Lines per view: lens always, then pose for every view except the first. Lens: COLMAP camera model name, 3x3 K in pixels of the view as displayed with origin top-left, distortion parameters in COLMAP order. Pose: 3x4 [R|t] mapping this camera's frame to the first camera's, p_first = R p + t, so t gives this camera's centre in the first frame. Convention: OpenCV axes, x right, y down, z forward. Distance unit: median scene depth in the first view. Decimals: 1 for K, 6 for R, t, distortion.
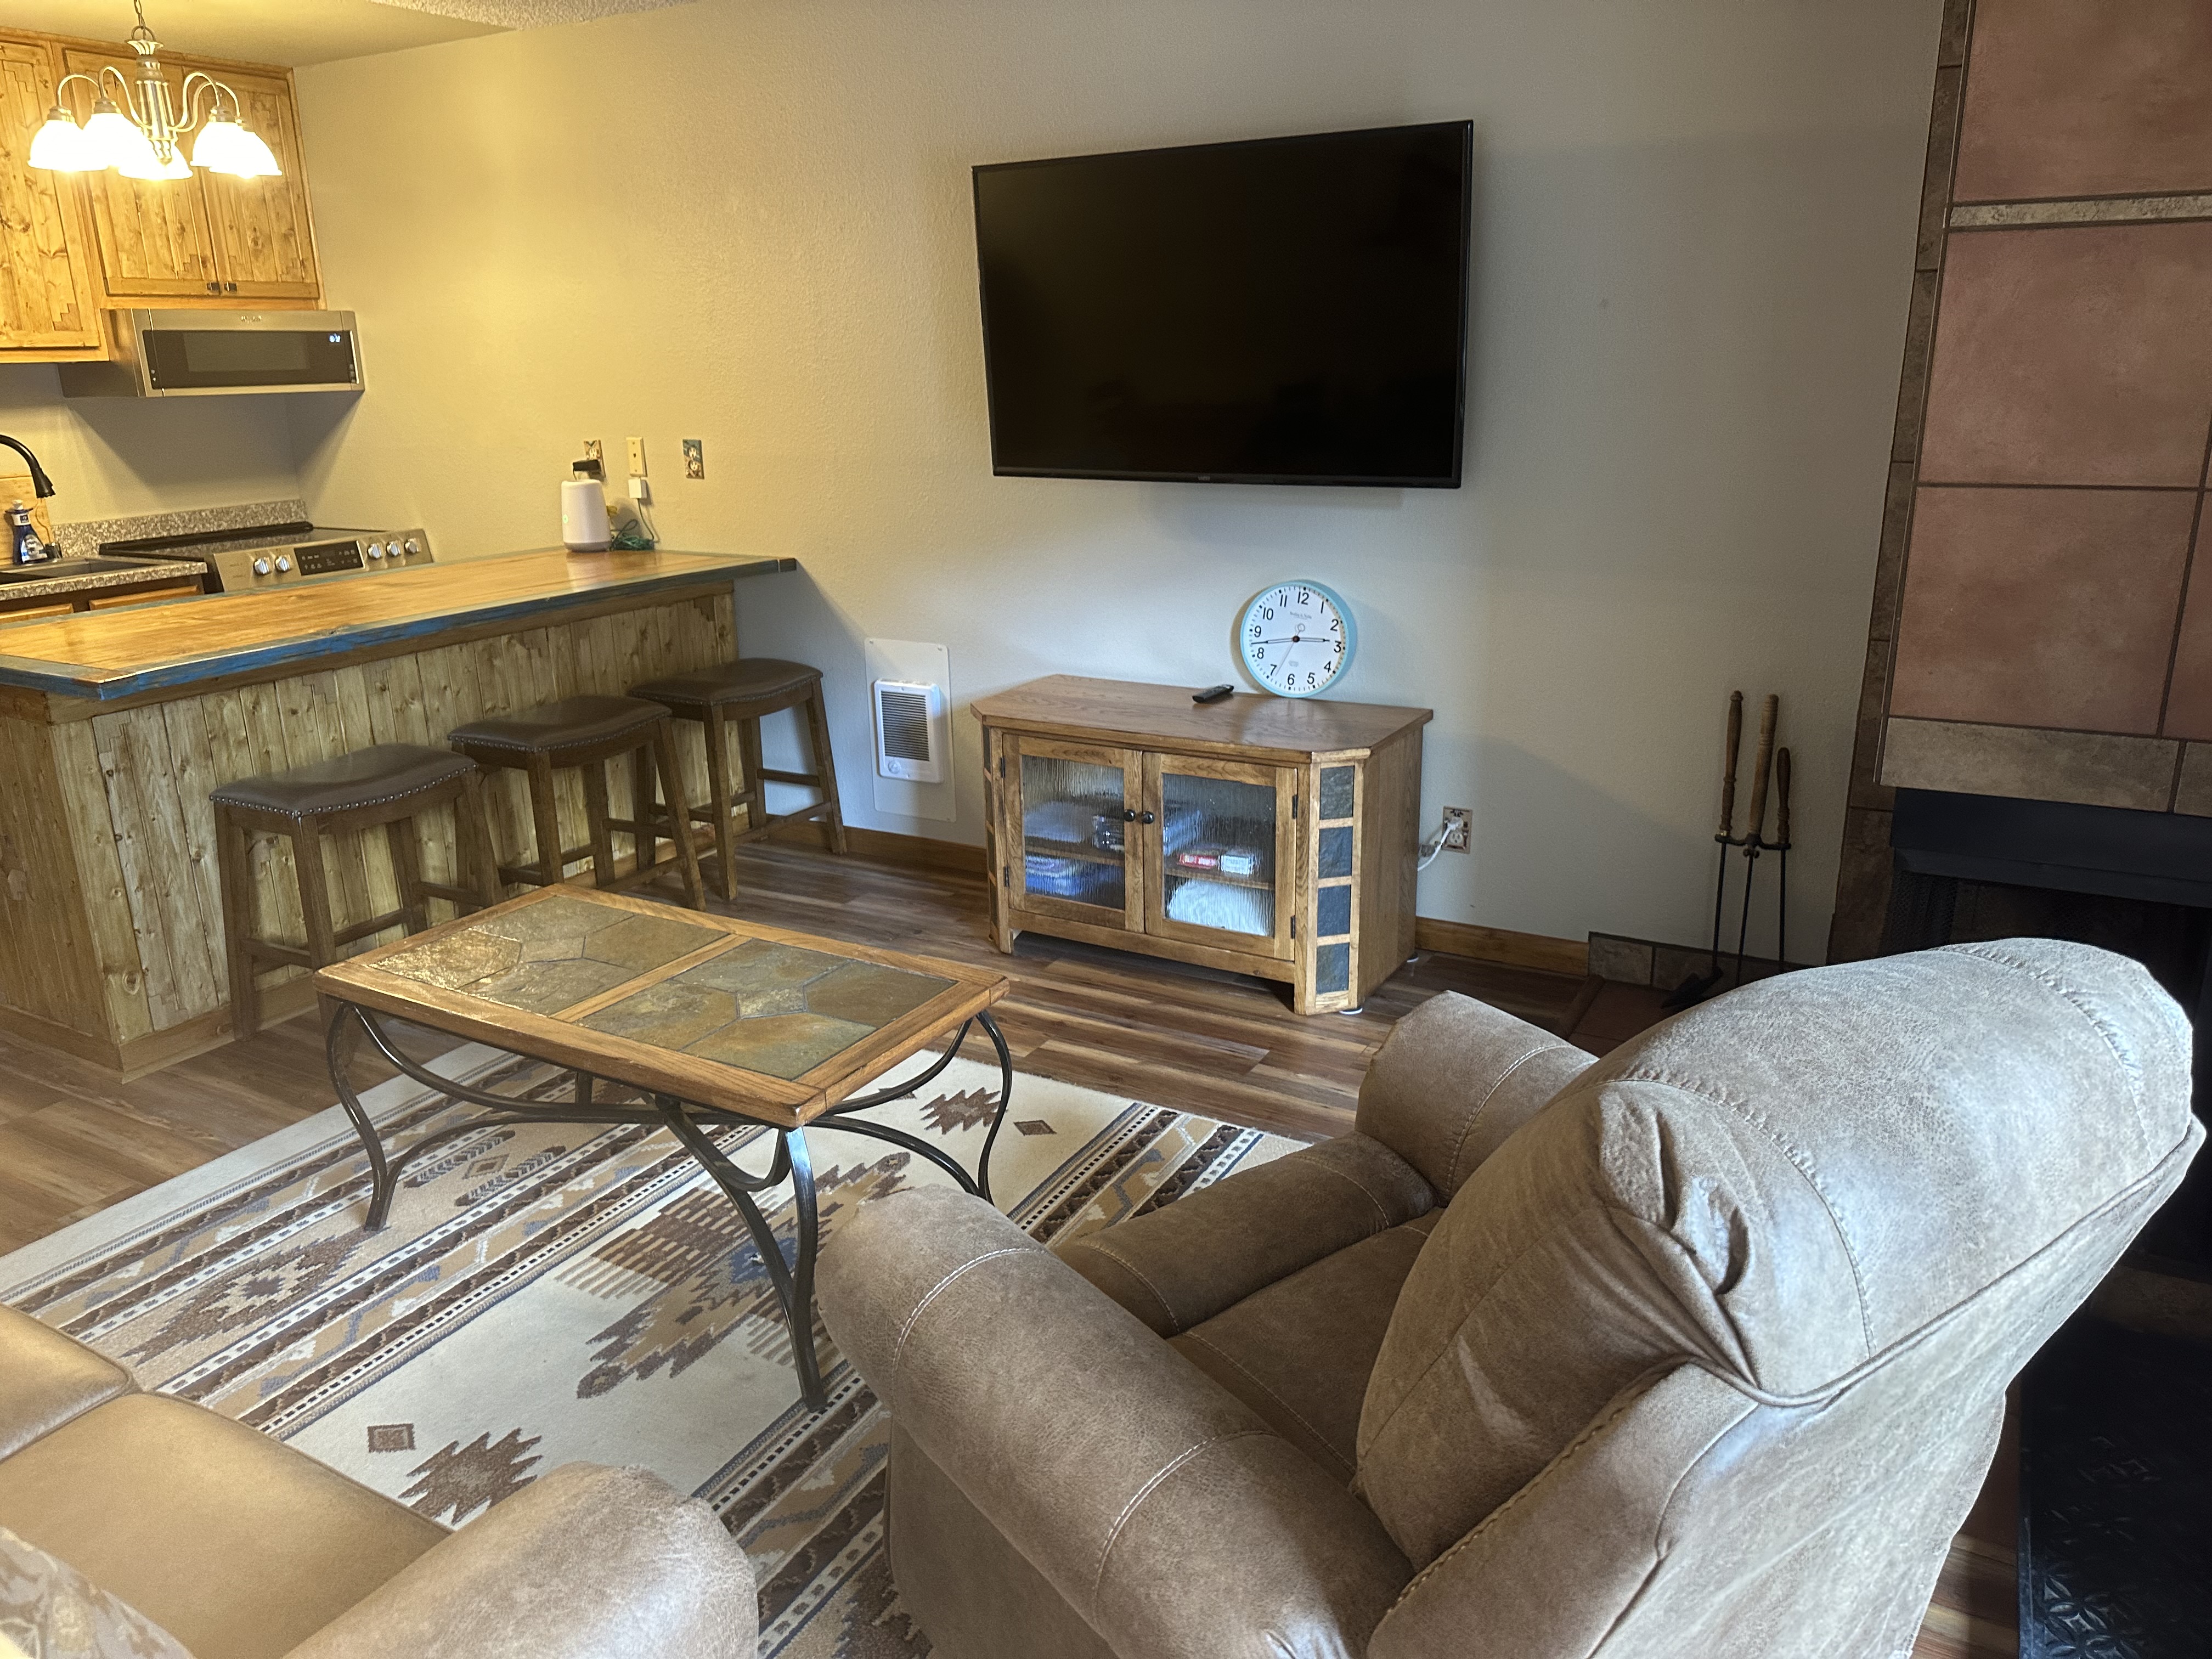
lens RADIAL K [[1518.7, 0, 1157.5], [0, 1518.7, 844.8], [0, 0, 1]] dist [0.030832, -0.095967]
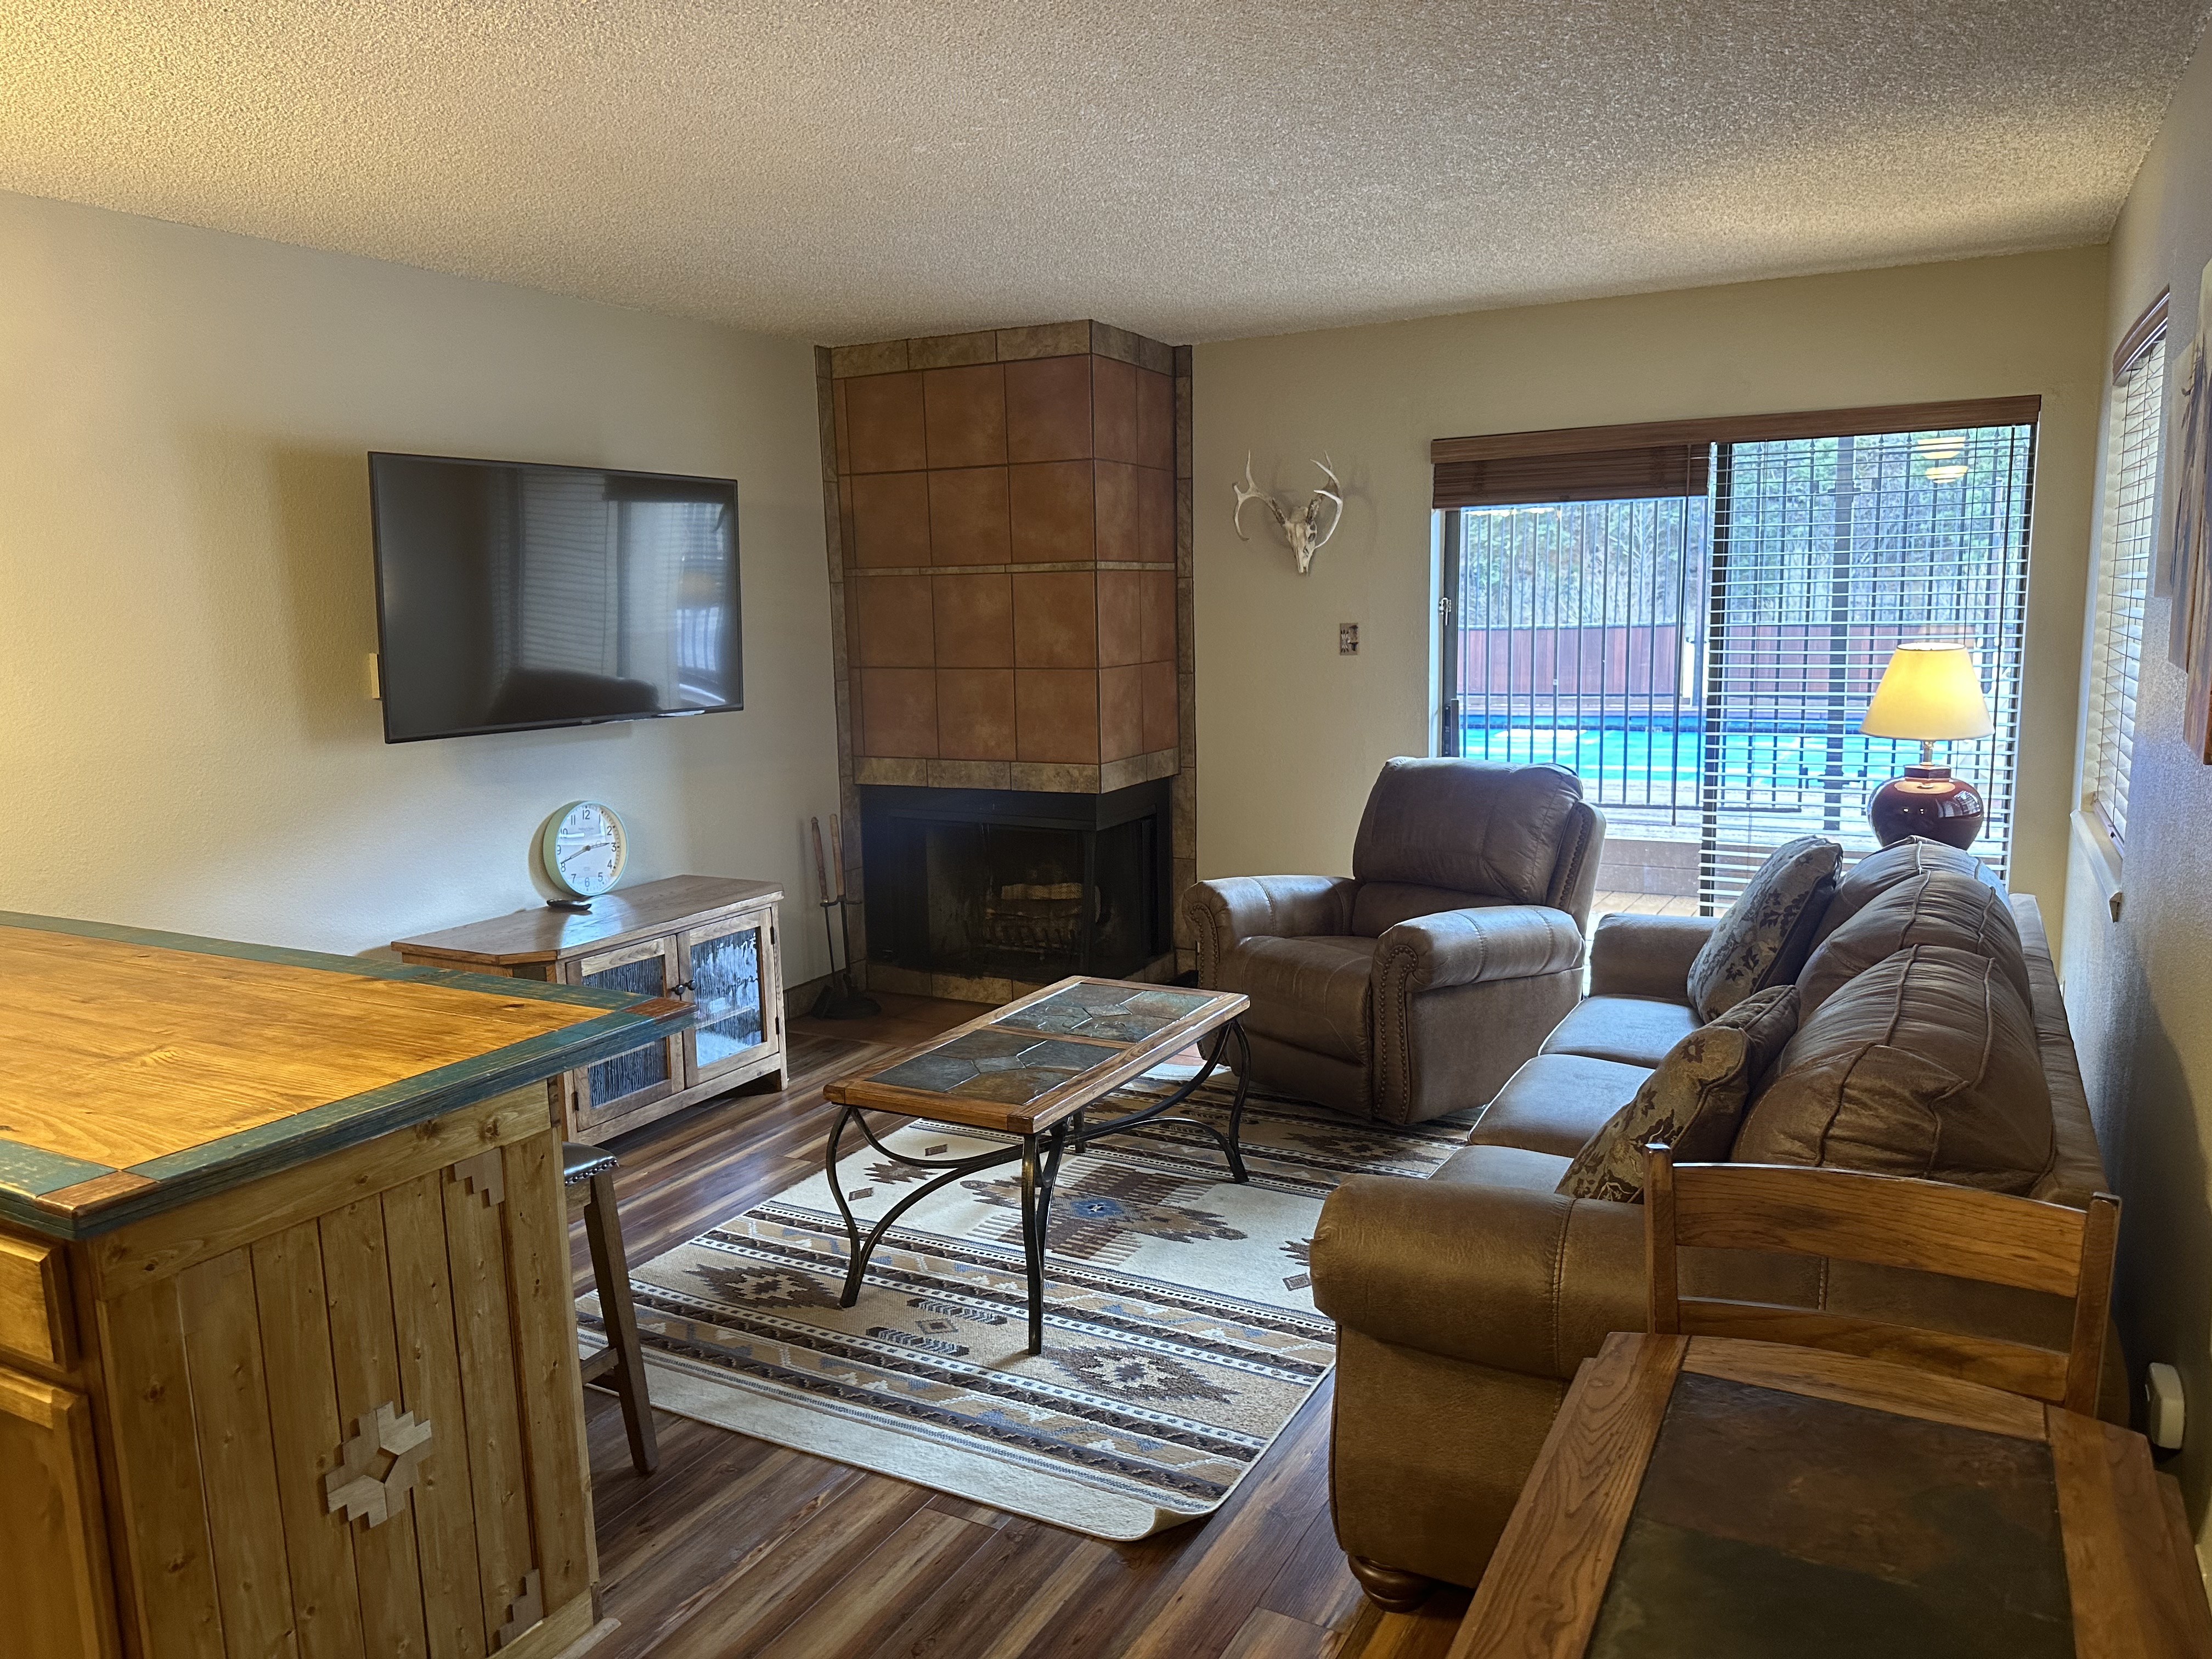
lens RADIAL K [[1518.7, 0, 1157.5], [0, 1518.7, 844.8], [0, 0, 1]] dist [0.030832, -0.095967]
pose [[-0.024488, -0.140980, 0.989710, -1.598078], [0.315605, 0.938287, 0.141464, -0.236584], [-0.948575, 0.315821, 0.021517, 0.772604]]
